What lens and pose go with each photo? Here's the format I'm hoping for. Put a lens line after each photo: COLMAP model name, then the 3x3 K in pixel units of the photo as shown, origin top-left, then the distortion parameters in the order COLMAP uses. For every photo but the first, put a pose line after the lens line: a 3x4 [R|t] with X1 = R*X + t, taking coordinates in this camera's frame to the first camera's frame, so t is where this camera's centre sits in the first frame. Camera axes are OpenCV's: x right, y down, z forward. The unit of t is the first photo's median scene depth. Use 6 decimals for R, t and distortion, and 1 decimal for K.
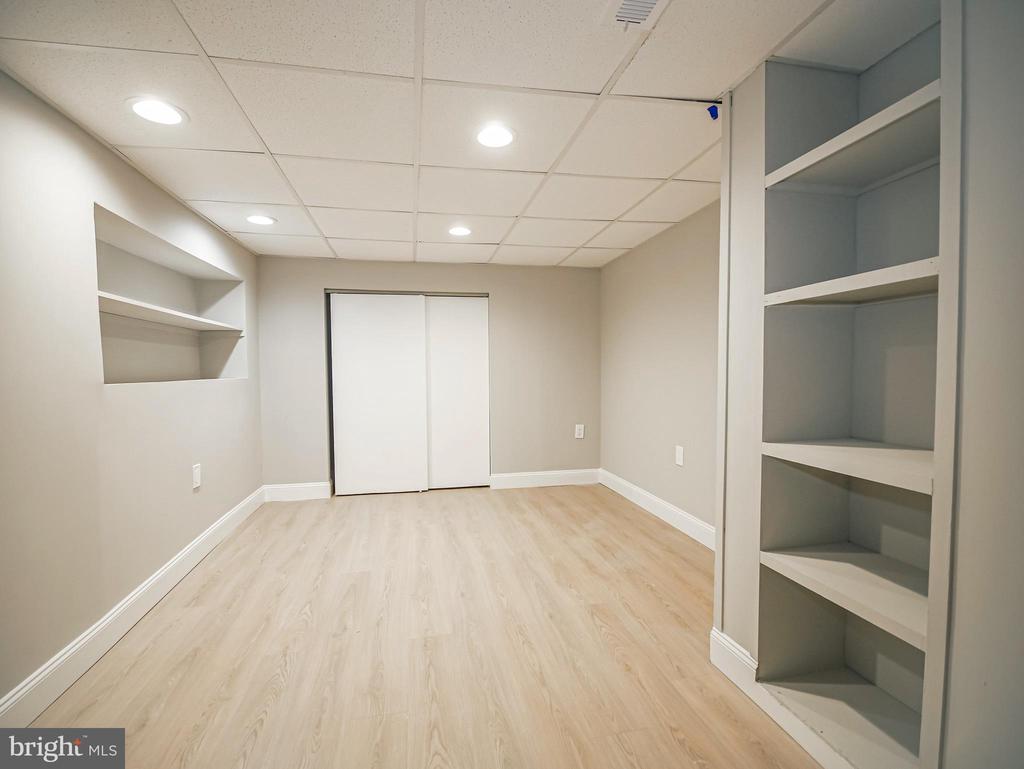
lens RADIAL K [[442.6, 0, 492.2], [0, 442.6, 380.8], [0, 0, 1]] dist [-0.016760, 0.000008]
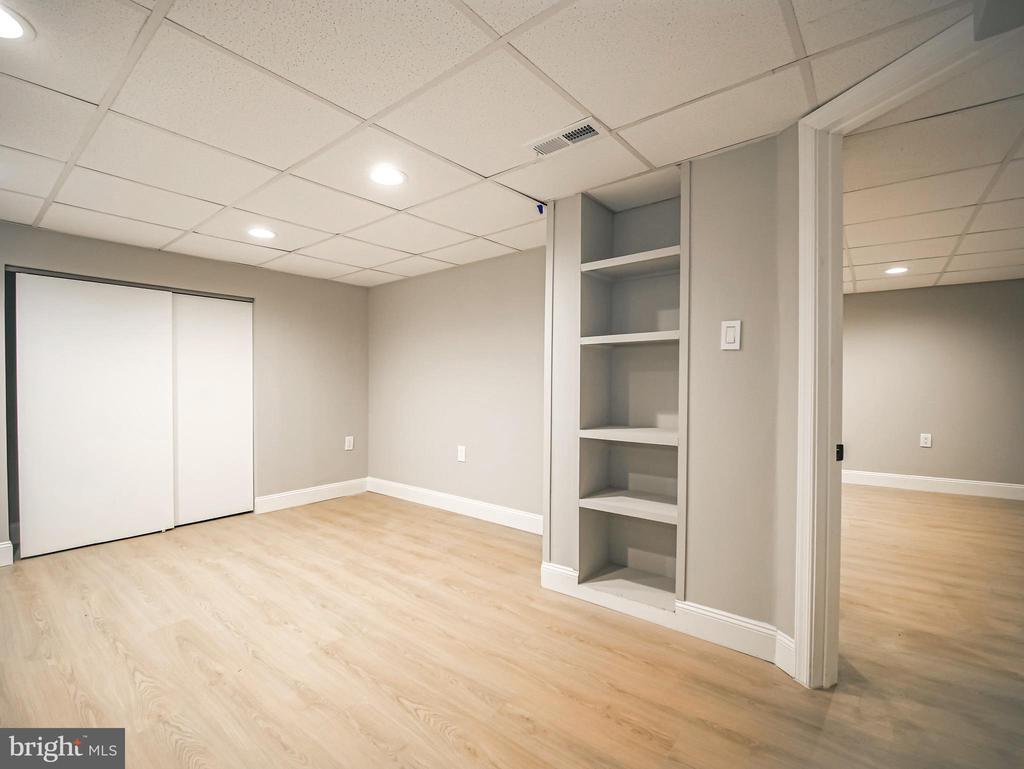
lens RADIAL K [[426.0, 0, 512.0], [0, 426.0, 384.5], [0, 0, 1]] dist [-0.000498, -0.007783]
pose [[0.783334, 0.006192, 0.621570, -0.269067], [0.007965, 0.999768, -0.019997, 0.002314], [-0.621550, 0.020615, 0.783103, -0.029148]]
